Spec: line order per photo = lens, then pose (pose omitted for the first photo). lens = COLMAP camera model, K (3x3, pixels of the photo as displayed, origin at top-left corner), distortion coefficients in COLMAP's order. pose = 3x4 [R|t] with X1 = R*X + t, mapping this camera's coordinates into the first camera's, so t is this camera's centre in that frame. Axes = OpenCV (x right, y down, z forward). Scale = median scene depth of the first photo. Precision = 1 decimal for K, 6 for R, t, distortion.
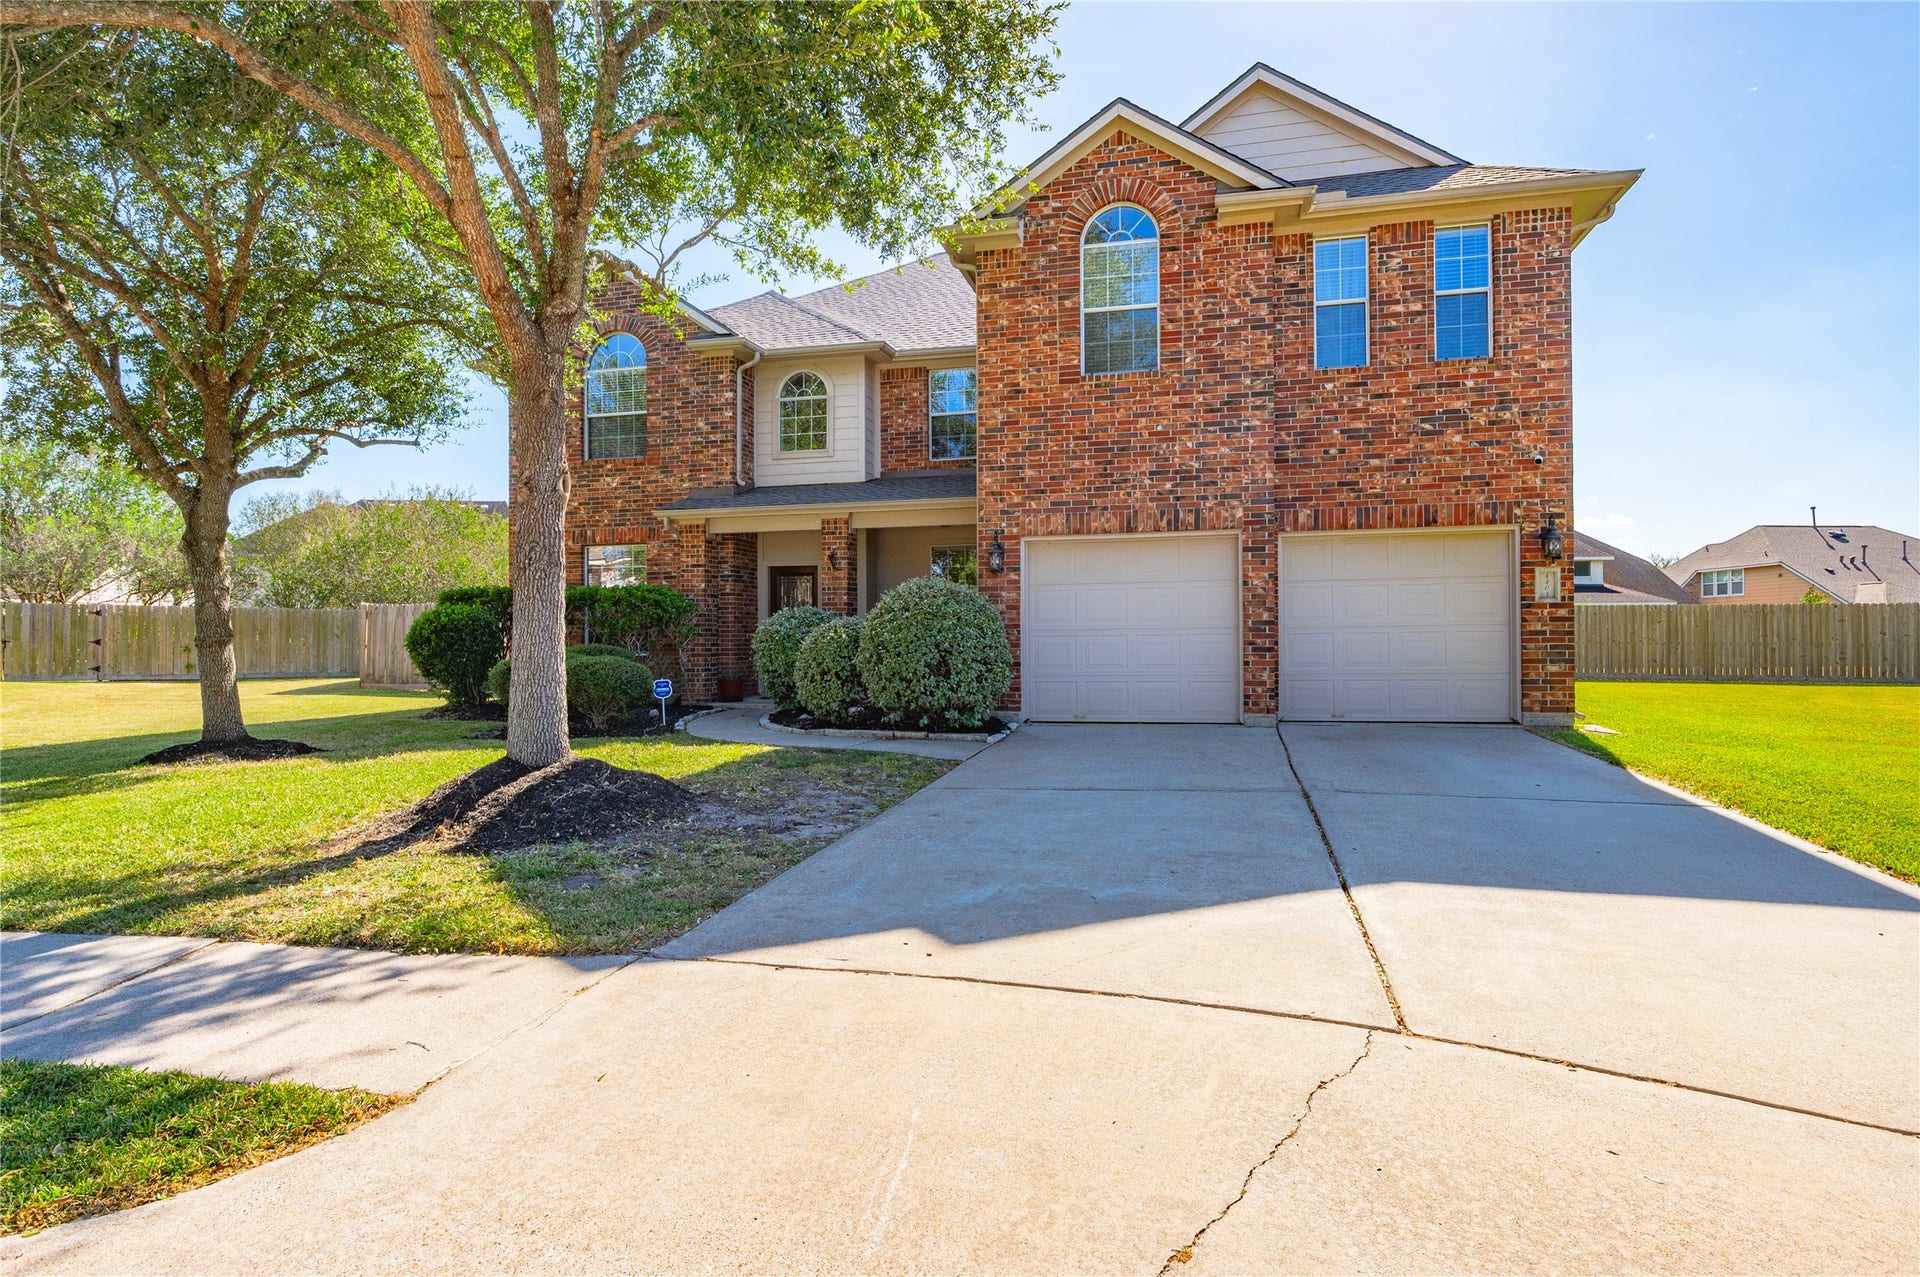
lens RADIAL K [[1014.8, 0, 924.9], [0, 1014.8, 629.8], [0, 0, 1]] dist [-0.001314, -0.000819]
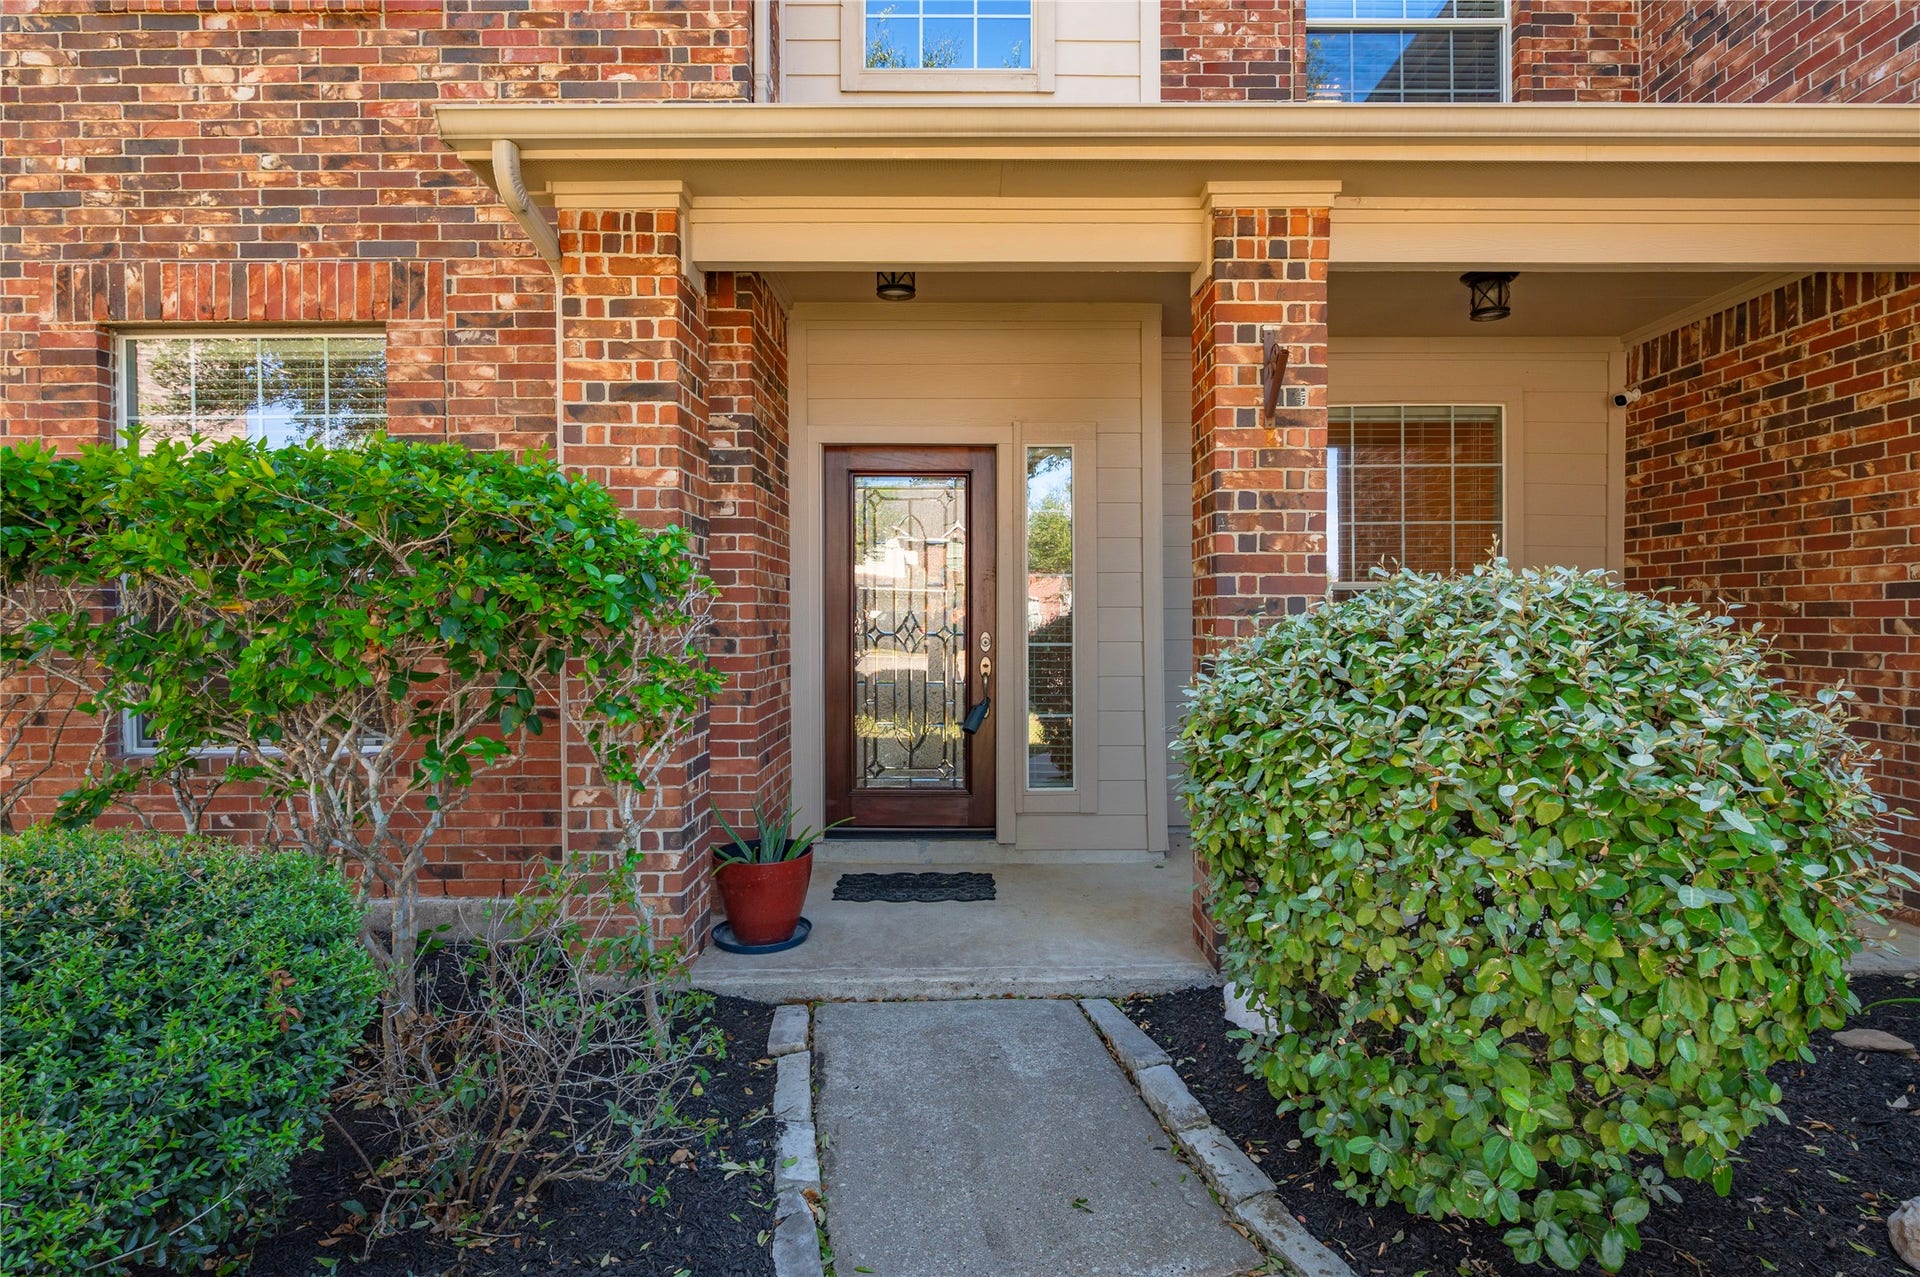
lens RADIAL K [[1020.4, 0, 960.0], [0, 1020.4, 638.5], [0, 0, 1]] dist [-0.004993, -0.000829]
pose [[0.961209, -0.004332, 0.275787, -0.302501], [-0.003255, 0.999629, 0.027046, -0.018306], [-0.275802, -0.026894, 0.960838, 1.041501]]
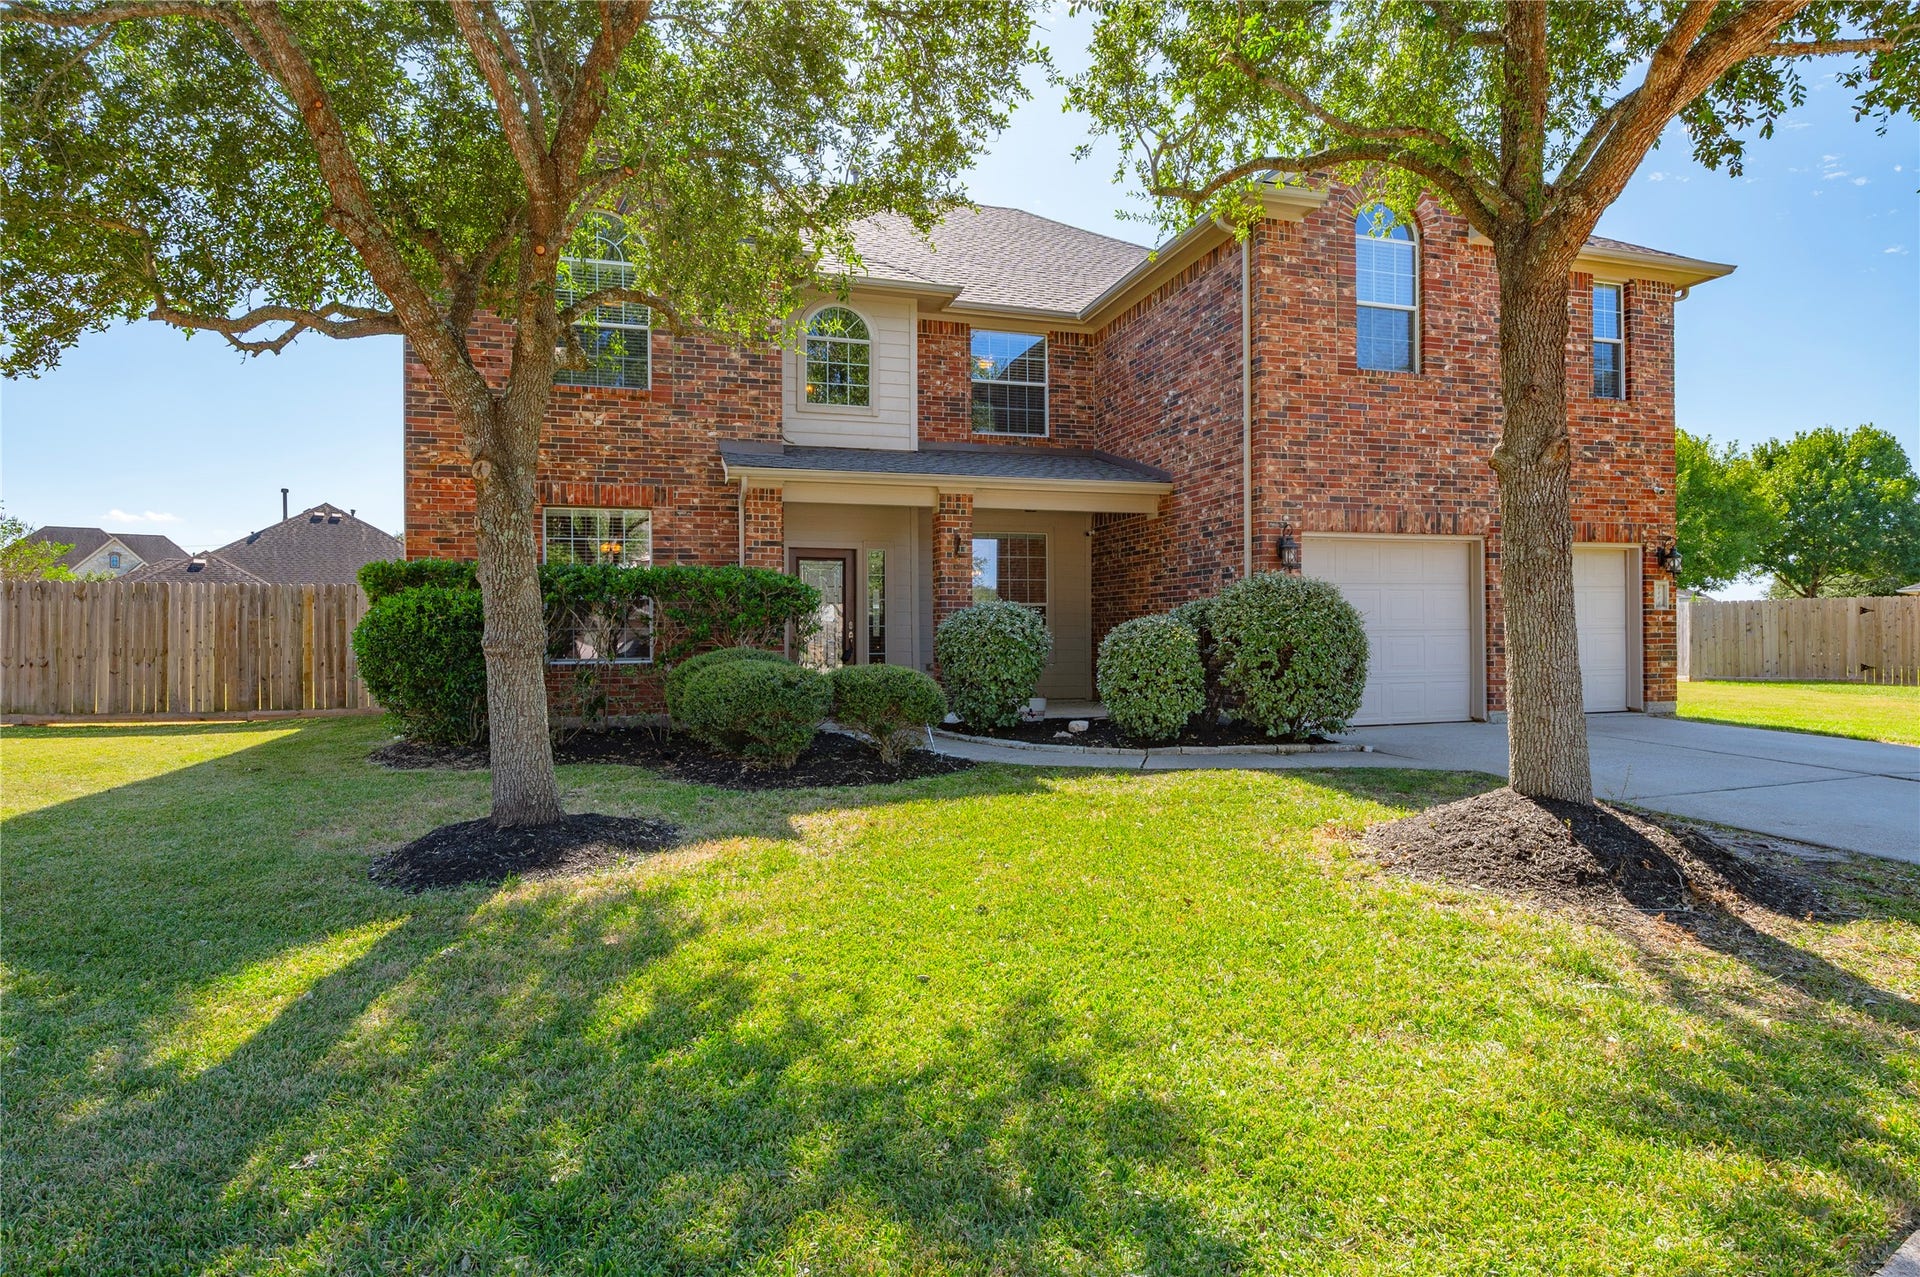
lens RADIAL K [[1092.3, 0, 953.5], [0, 1092.3, 628.4], [0, 0, 1]] dist [-0.001515, -0.000032]
pose [[0.848978, 0.005031, 0.528404, -0.743227], [-0.004951, 0.999987, -0.001567, 0.001110], [-0.528405, -0.001286, 0.848991, 0.327803]]
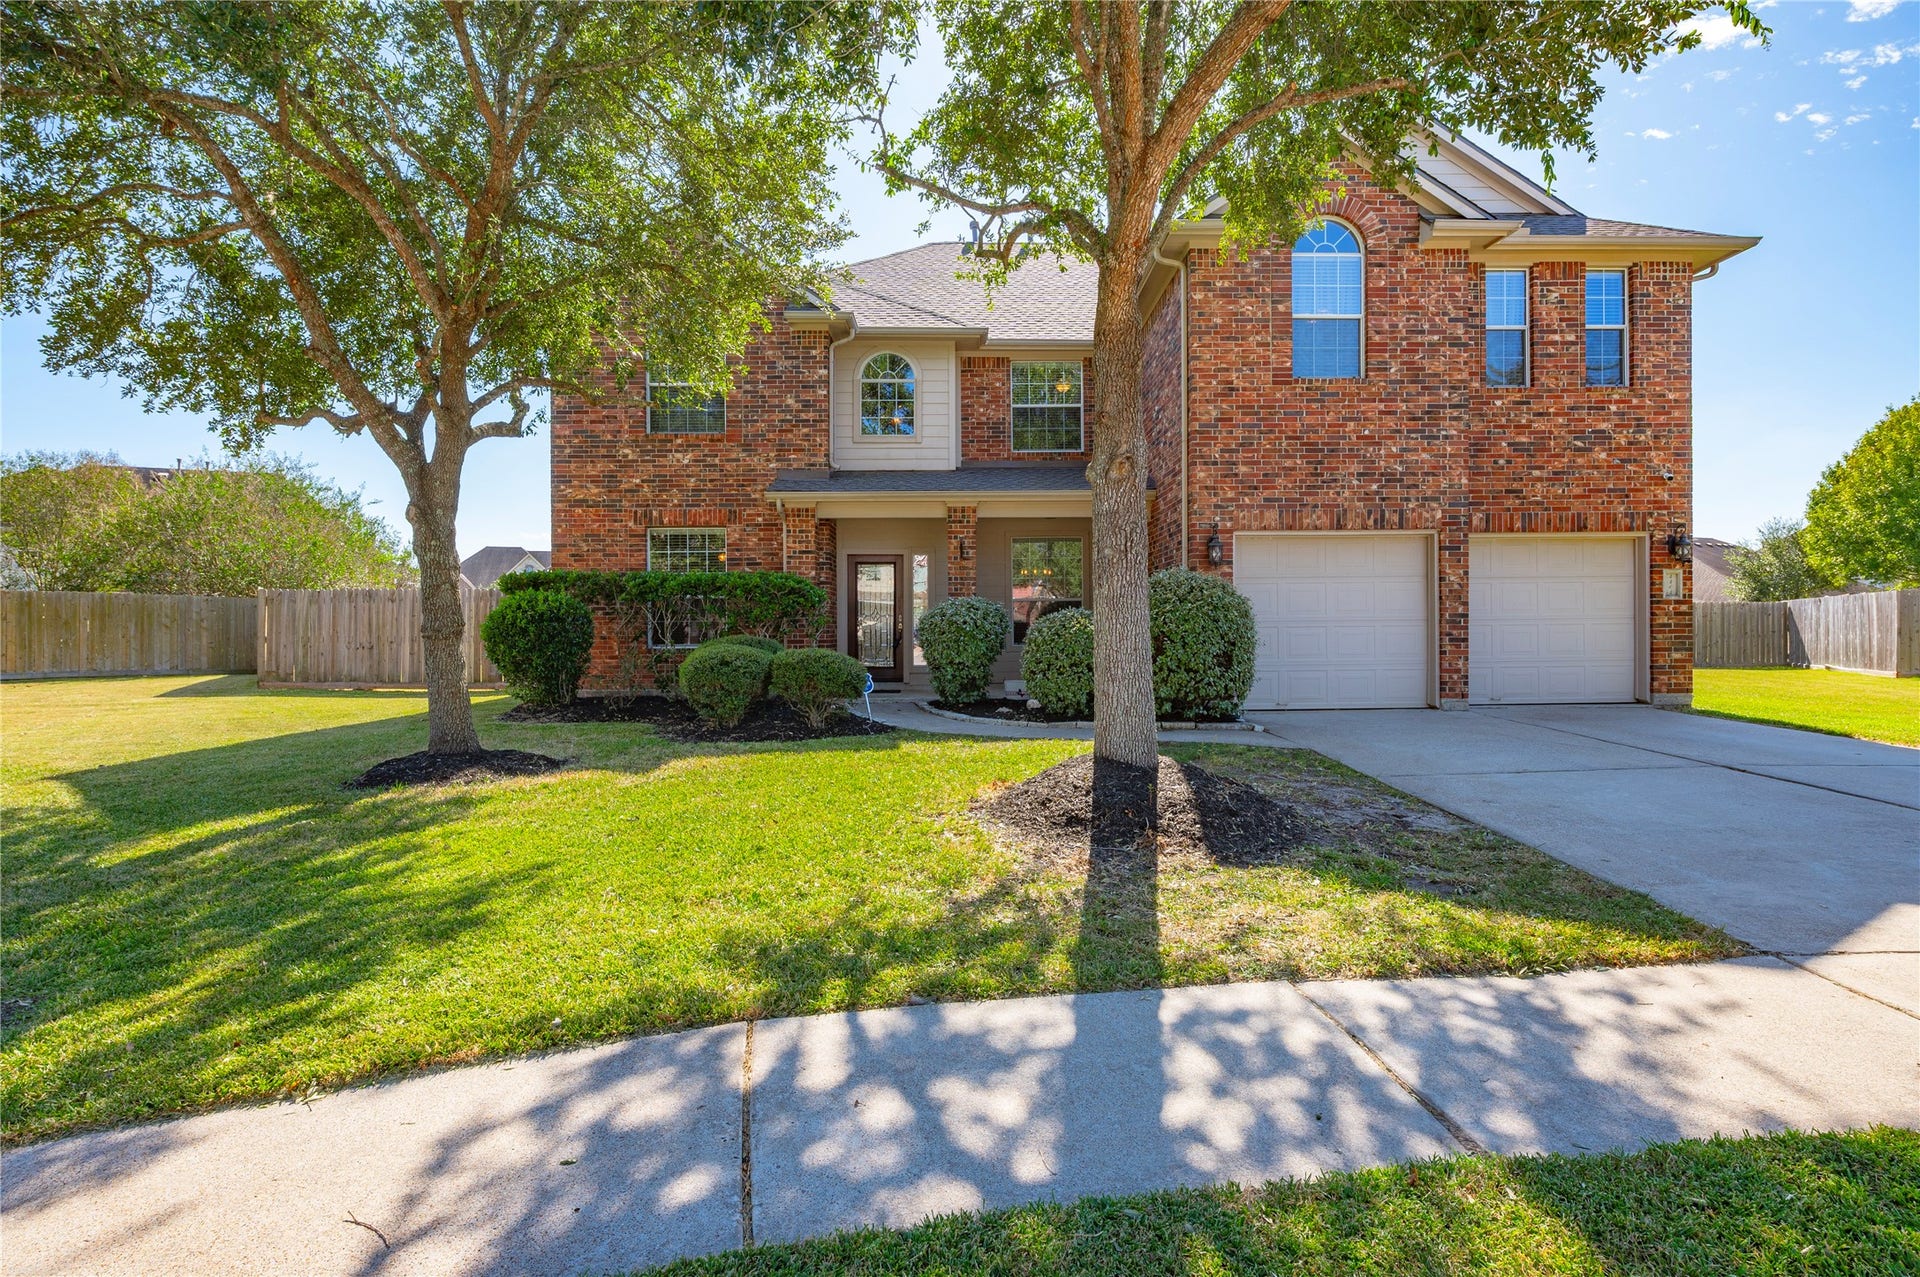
lens RADIAL K [[994.8, 0, 939.5], [0, 994.8, 630.4], [0, 0, 1]] dist [-0.000731, -0.000012]
pose [[0.964716, 0.001069, 0.263290, -0.479837], [-0.003146, 0.999967, 0.007464, 0.002873], [-0.263273, -0.008029, 0.964688, 0.109244]]
